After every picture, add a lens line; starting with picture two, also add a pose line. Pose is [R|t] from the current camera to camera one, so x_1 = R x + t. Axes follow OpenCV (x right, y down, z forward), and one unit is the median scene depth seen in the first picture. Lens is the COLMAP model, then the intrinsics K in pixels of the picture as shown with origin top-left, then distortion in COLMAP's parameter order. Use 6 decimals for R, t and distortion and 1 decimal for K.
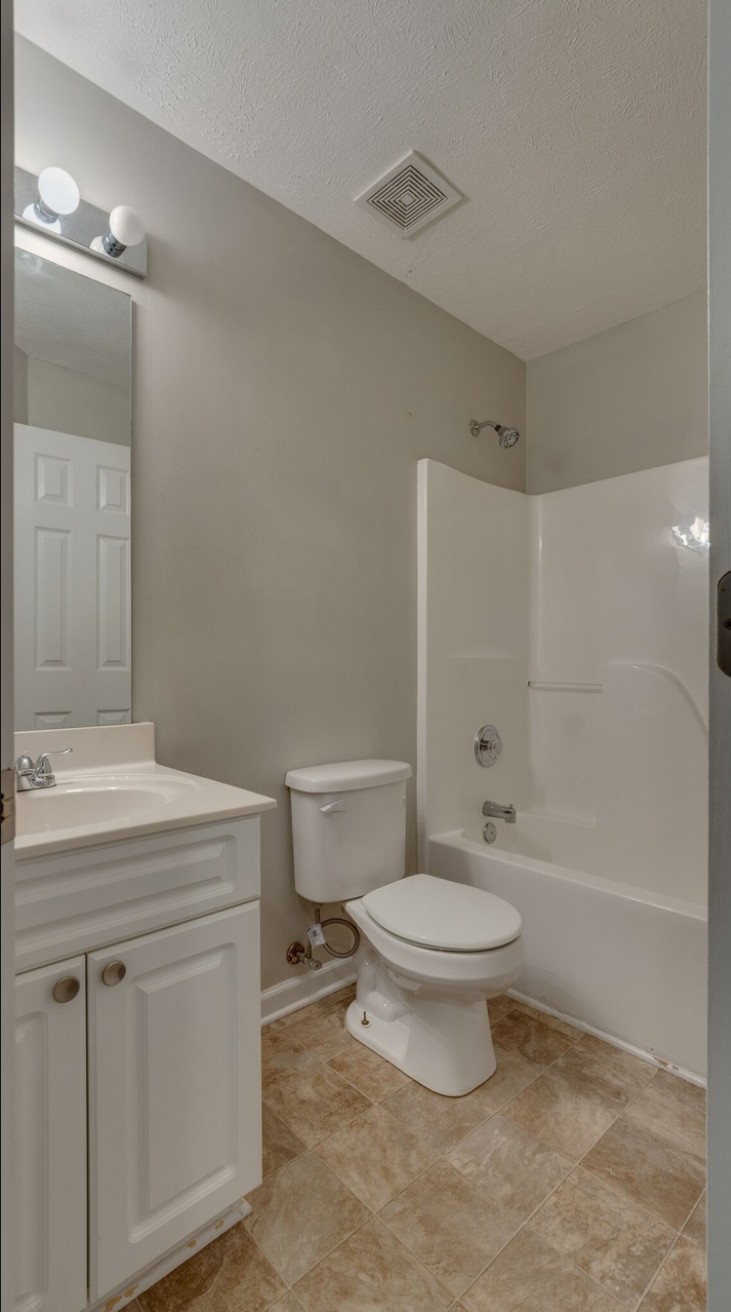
lens RADIAL K [[572.0, 0, 368.8], [0, 572.0, 666.1], [0, 0, 1]] dist [-0.004903, 0.002999]
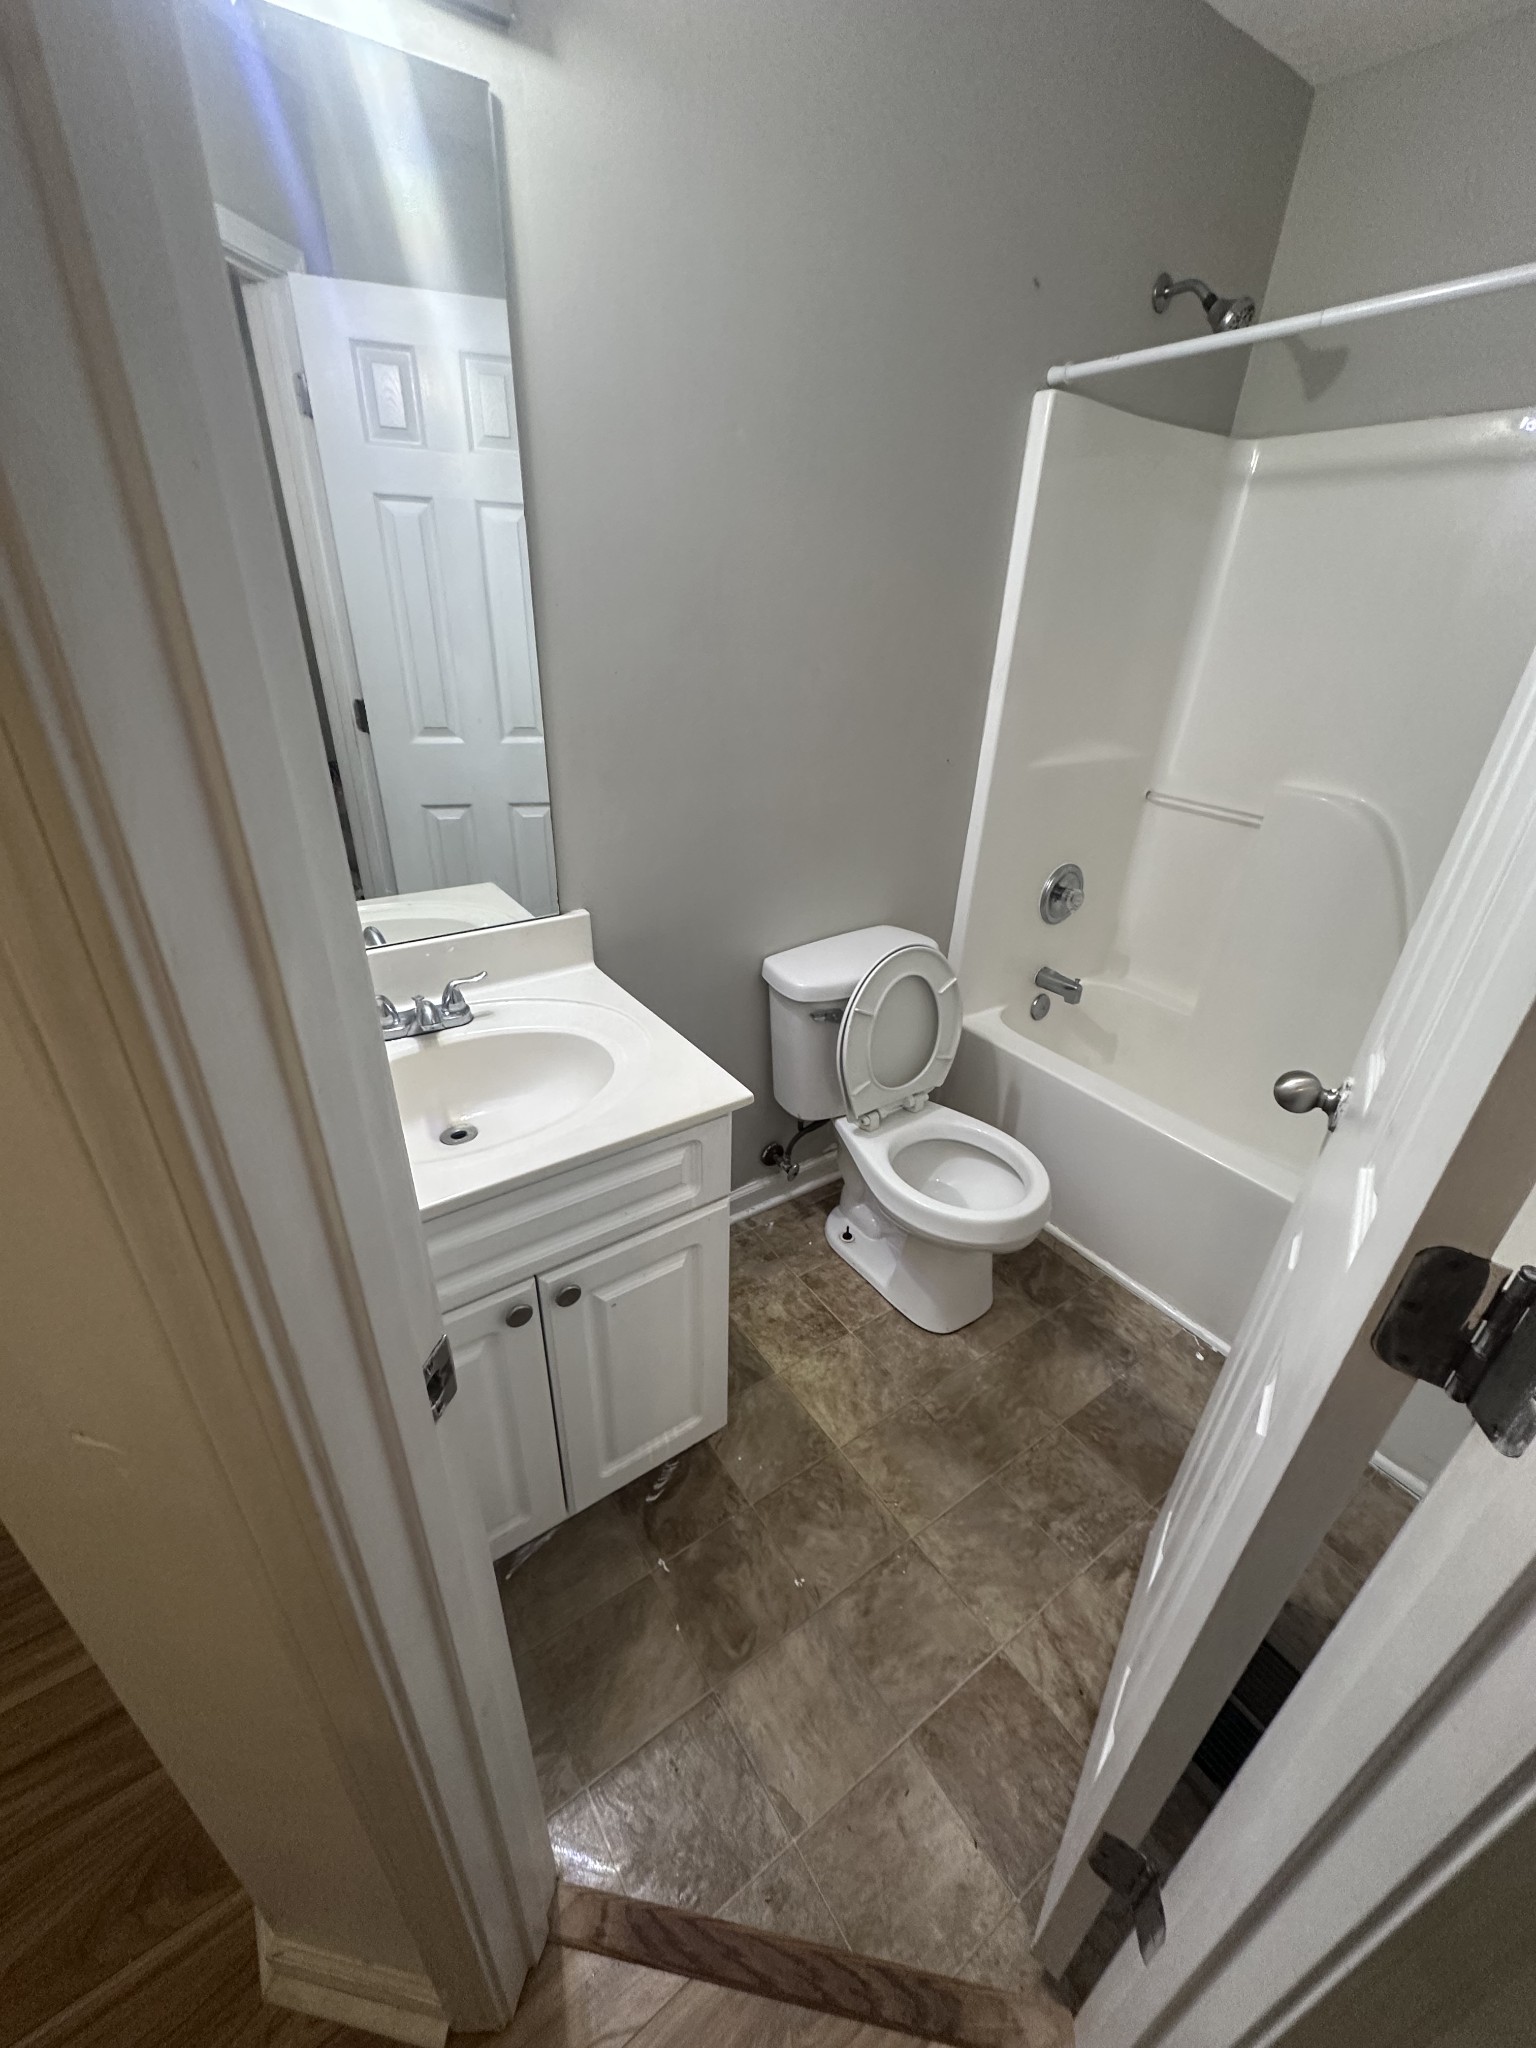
lens RADIAL K [[814.2, 0, 799.0], [0, 814.2, 983.6], [0, 0, 1]] dist [0.000901, 0.000336]
pose [[0.991179, 0.104180, -0.081921, -0.022979], [-0.055975, 0.889361, 0.453765, -0.340980], [0.120131, -0.445177, 0.887348, 0.087924]]
